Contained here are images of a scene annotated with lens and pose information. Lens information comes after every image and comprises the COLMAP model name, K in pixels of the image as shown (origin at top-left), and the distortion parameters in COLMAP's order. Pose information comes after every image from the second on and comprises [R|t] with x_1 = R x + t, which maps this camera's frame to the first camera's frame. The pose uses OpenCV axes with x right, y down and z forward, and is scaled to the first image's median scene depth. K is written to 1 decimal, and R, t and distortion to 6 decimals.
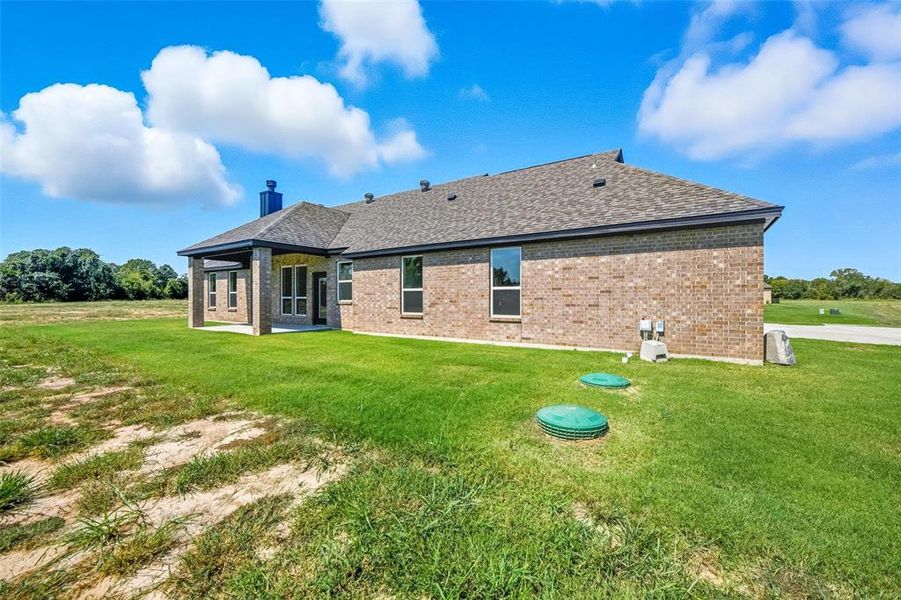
lens RADIAL K [[638.6, 0, 450.5], [0, 638.6, 300.0], [0, 0, 1]] dist [-0.008314, -0.000803]
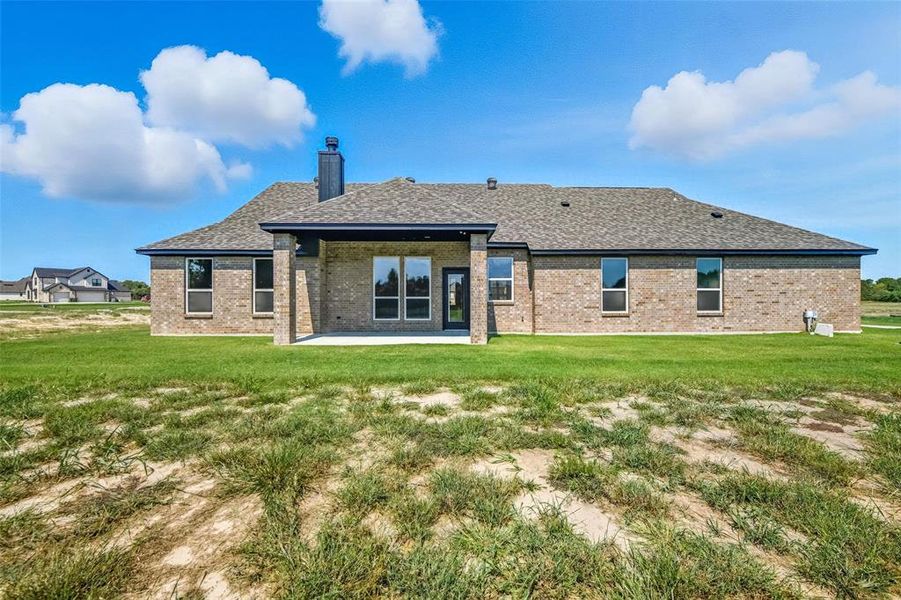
lens RADIAL K [[362.2, 0, 454.2], [0, 362.2, 298.4], [0, 0, 1]] dist [-0.008524, -0.000232]
pose [[0.619508, -0.003508, 0.784983, -0.764700], [0.005303, 0.999986, 0.000284, -0.003766], [-0.784973, 0.003987, 0.619518, 0.918137]]
